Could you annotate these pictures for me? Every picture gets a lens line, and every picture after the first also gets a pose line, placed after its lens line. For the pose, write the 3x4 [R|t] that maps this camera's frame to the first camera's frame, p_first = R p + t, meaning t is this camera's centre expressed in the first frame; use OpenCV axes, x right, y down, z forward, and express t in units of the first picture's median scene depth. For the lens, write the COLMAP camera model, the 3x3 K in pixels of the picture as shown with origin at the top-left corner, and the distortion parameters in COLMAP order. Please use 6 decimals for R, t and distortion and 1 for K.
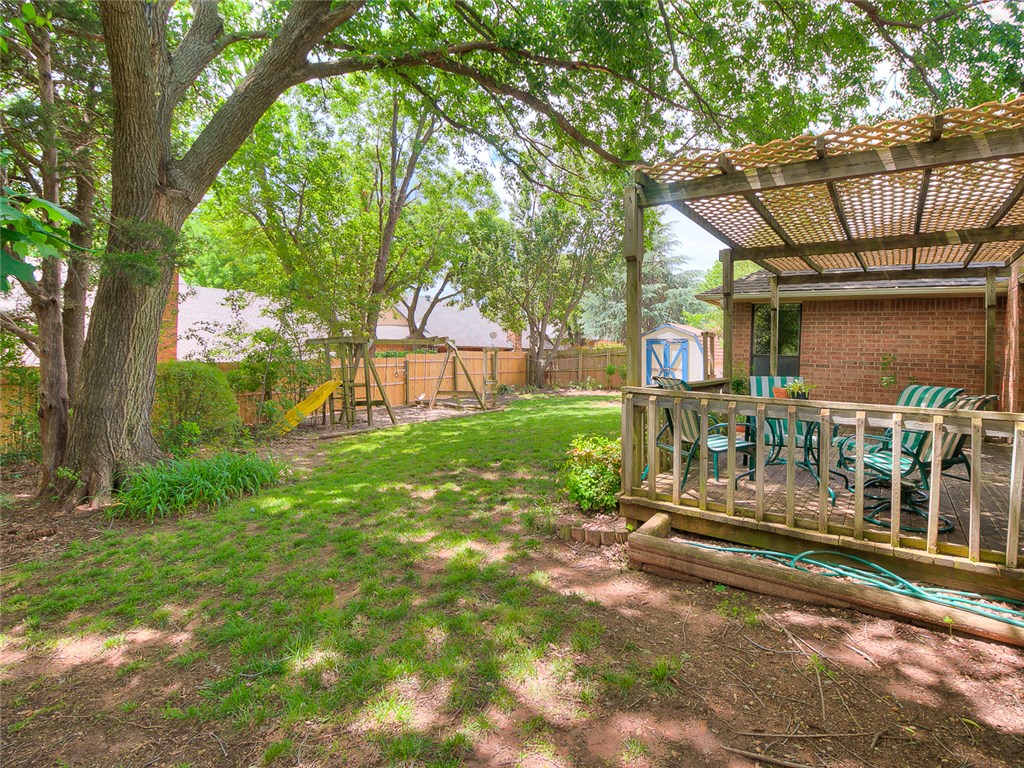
lens RADIAL K [[557.1, 0, 510.7], [0, 557.1, 371.6], [0, 0, 1]] dist [0.001550, 0.000643]
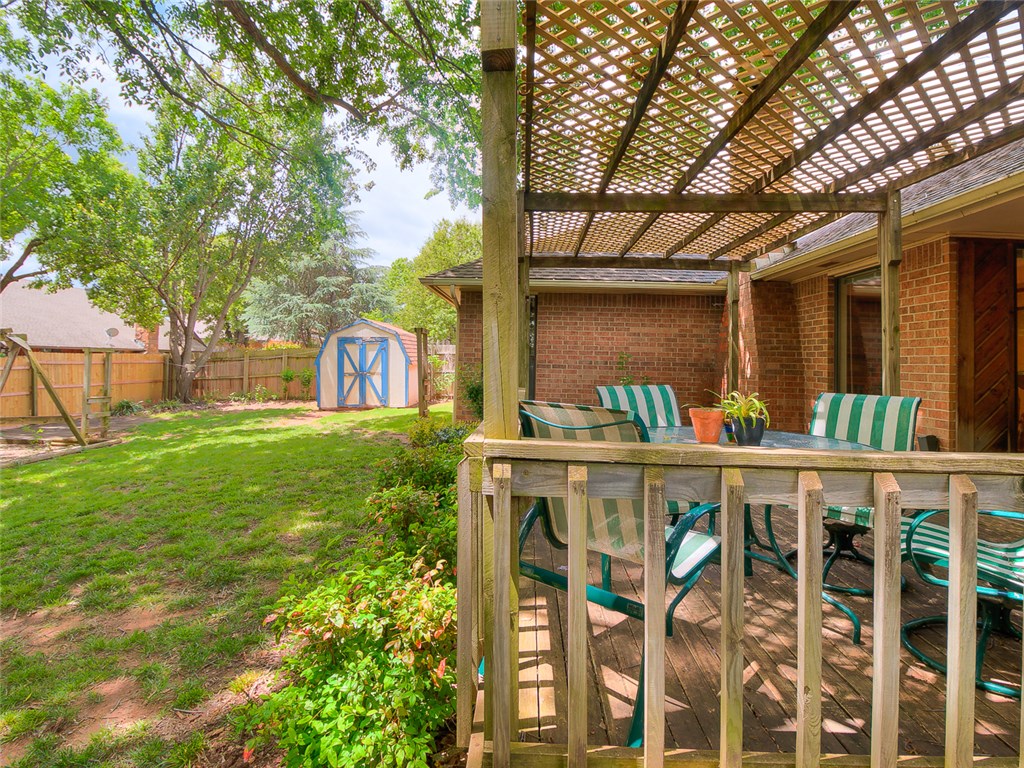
lens RADIAL K [[527.3, 0, 511.4], [0, 527.3, 346.0], [0, 0, 1]] dist [-0.001765, -0.013117]
pose [[0.821905, 0.004925, 0.569603, 0.010672], [0.025133, 0.998675, -0.044900, -0.003634], [-0.569069, 0.051220, 0.820693, 0.184112]]
